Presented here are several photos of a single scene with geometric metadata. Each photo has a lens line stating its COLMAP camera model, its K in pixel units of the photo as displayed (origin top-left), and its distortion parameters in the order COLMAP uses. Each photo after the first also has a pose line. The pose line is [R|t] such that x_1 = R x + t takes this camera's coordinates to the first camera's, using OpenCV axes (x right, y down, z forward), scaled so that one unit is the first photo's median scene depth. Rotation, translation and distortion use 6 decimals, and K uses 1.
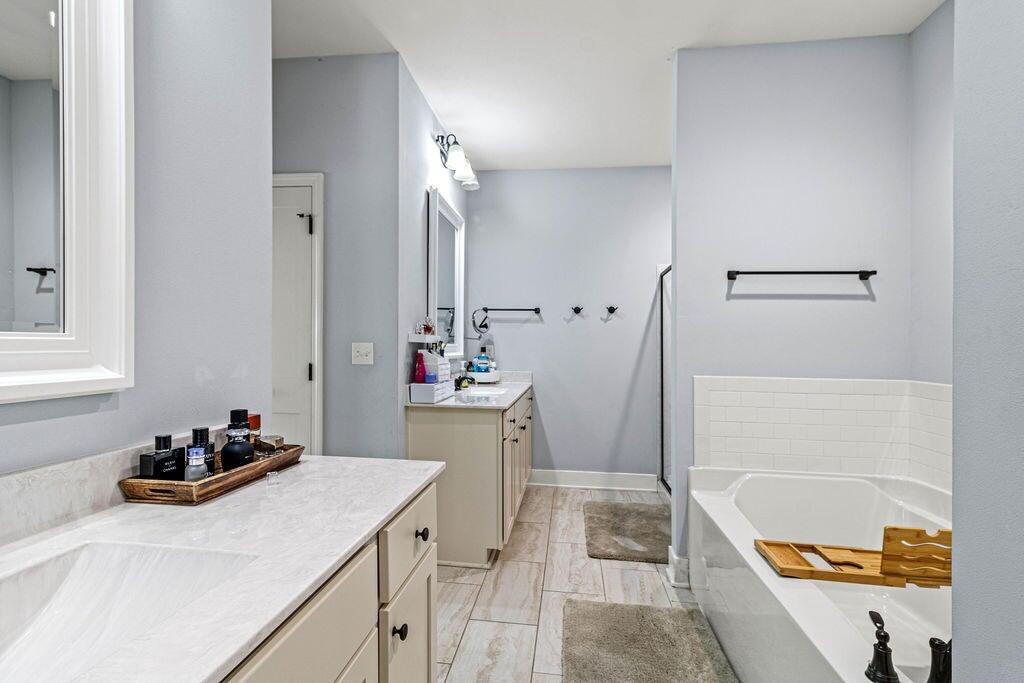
lens RADIAL K [[484.1, 0, 513.7], [0, 484.1, 349.6], [0, 0, 1]] dist [0.005154, 0.000062]
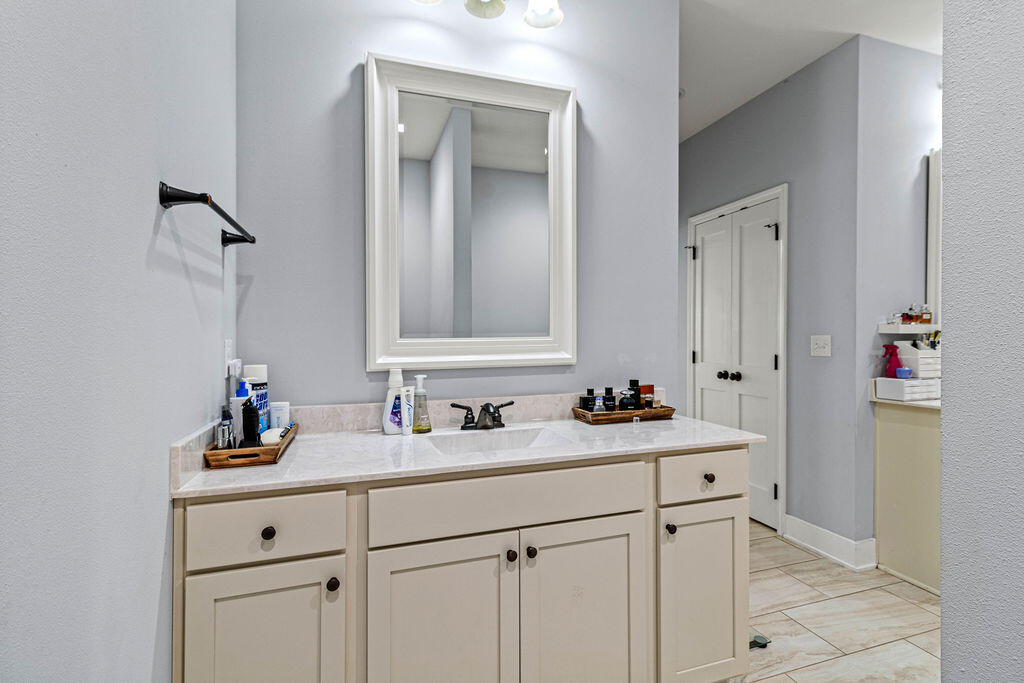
lens RADIAL K [[471.6, 0, 512.0], [0, 471.6, 341.5], [0, 0, 1]] dist [0.000170, 0.000059]
pose [[0.417811, -0.012491, -0.908448, 0.335777], [0.009332, 0.999912, -0.009457, 0.002298], [0.908486, -0.004526, 0.417891, -0.023688]]
